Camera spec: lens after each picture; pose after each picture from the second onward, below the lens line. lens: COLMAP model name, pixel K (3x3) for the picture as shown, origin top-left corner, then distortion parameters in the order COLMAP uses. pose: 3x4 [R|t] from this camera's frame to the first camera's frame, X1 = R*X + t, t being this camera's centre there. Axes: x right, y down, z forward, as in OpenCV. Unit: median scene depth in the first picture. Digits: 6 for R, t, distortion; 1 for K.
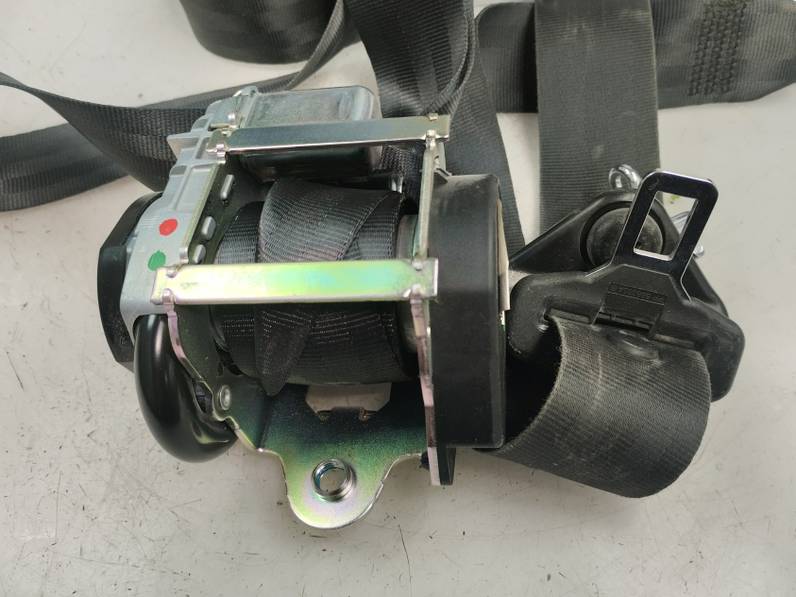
lens RADIAL K [[612.3, 0, 411.5], [0, 612.3, 298.4], [0, 0, 1]] dist [0.011610, -0.002194]
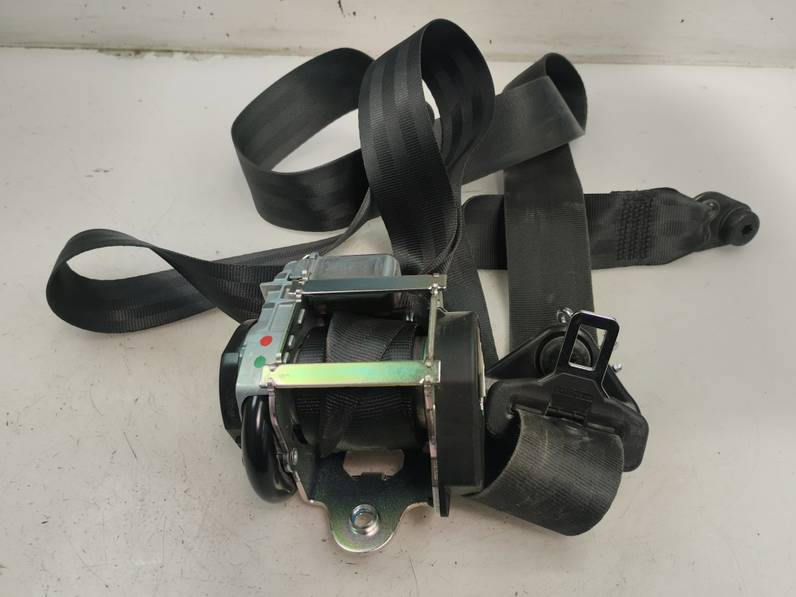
lens RADIAL K [[612.3, 0, 411.5], [0, 612.3, 298.4], [0, 0, 1]] dist [0.011610, -0.002194]
pose [[0.999673, 0.018372, 0.017798, -0.050430], [-0.013887, 0.974136, -0.225536, 0.109070], [-0.021481, 0.225216, 0.974072, -0.481160]]
